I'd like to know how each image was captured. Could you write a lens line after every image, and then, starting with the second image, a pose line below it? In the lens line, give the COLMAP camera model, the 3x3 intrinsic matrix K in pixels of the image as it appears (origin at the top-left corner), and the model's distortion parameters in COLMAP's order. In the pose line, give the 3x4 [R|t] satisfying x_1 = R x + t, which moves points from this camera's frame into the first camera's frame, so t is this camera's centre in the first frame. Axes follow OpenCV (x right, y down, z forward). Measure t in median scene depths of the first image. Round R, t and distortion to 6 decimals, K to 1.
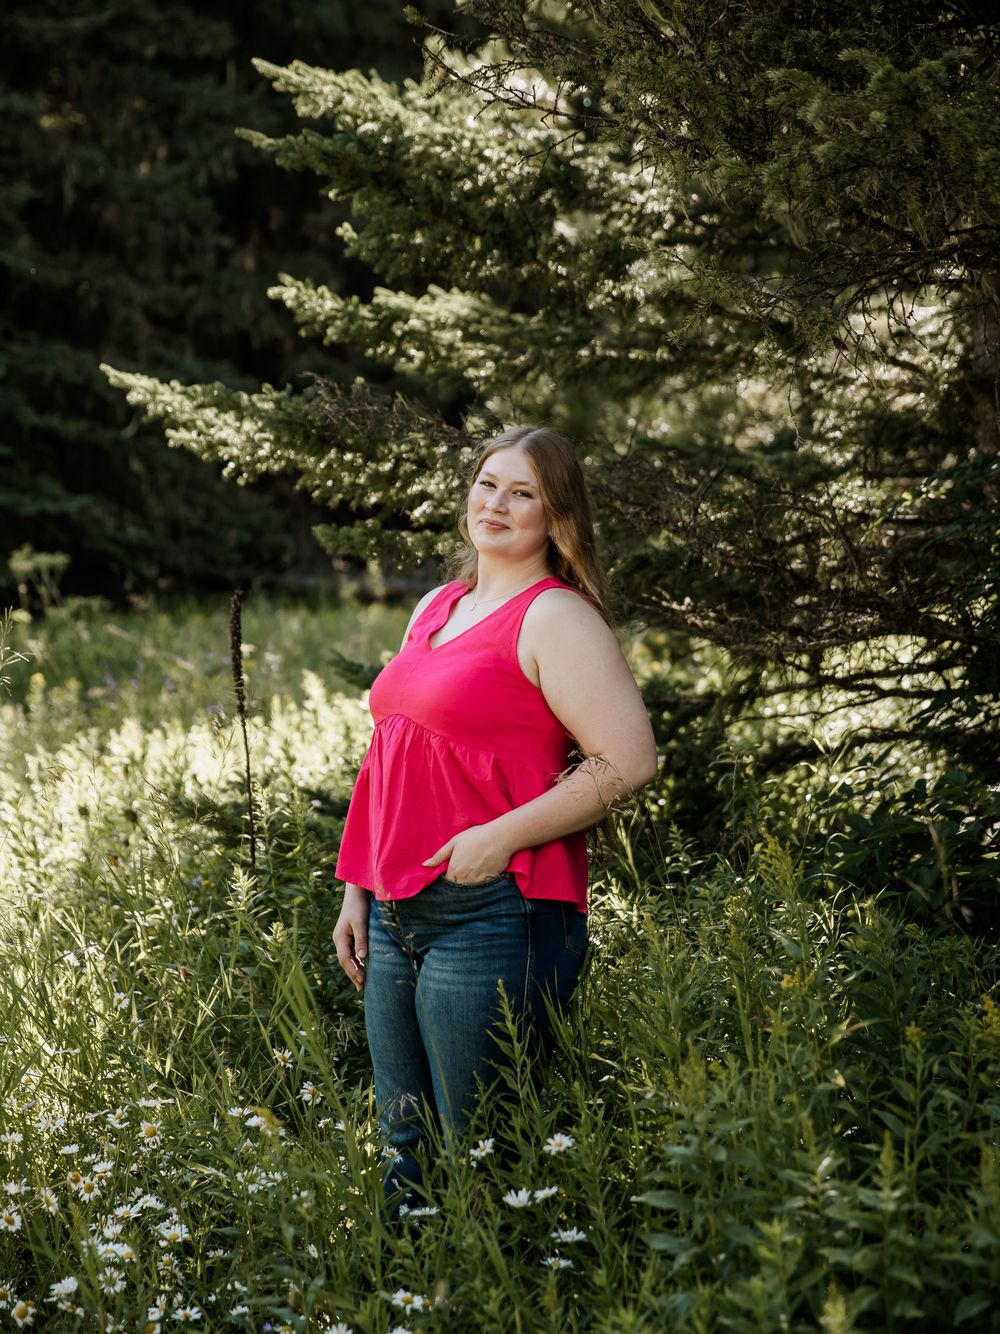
lens RADIAL K [[2615.9, 0, 500.2], [0, 2615.9, 664.6], [0, 0, 1]] dist [0.160771, 0.000000]
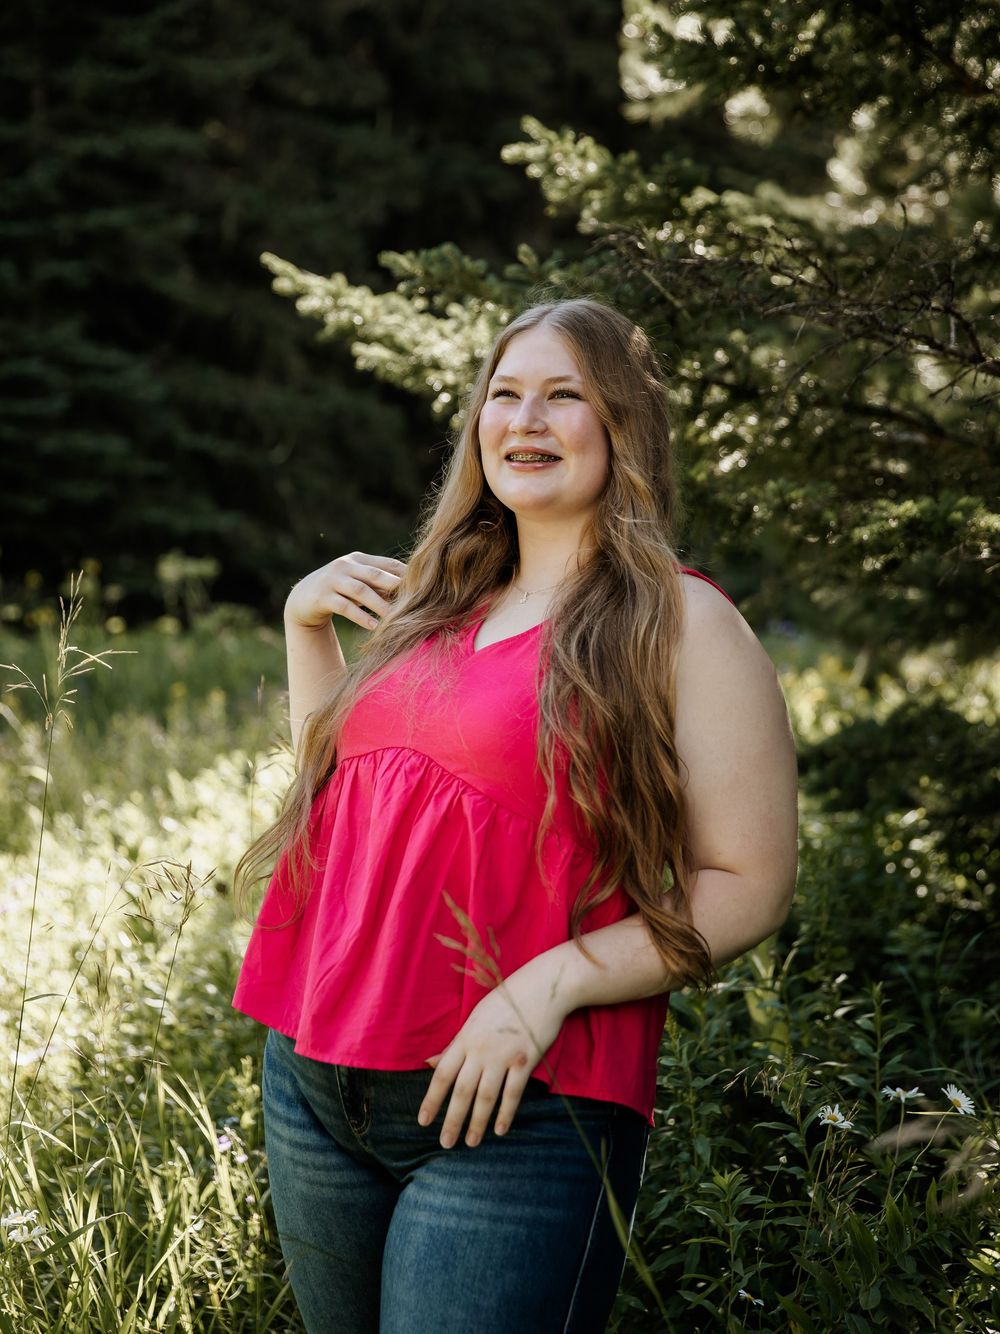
lens RADIAL K [[2280.0, 0, 499.9], [0, 2280.0, 668.4], [0, 0, 1]] dist [-0.036866, 0.000000]
pose [[0.998968, 0.022230, -0.039617, -0.061095], [-0.022431, 0.999738, -0.004660, -0.001754], [0.039503, 0.005544, 0.999204, 0.388850]]
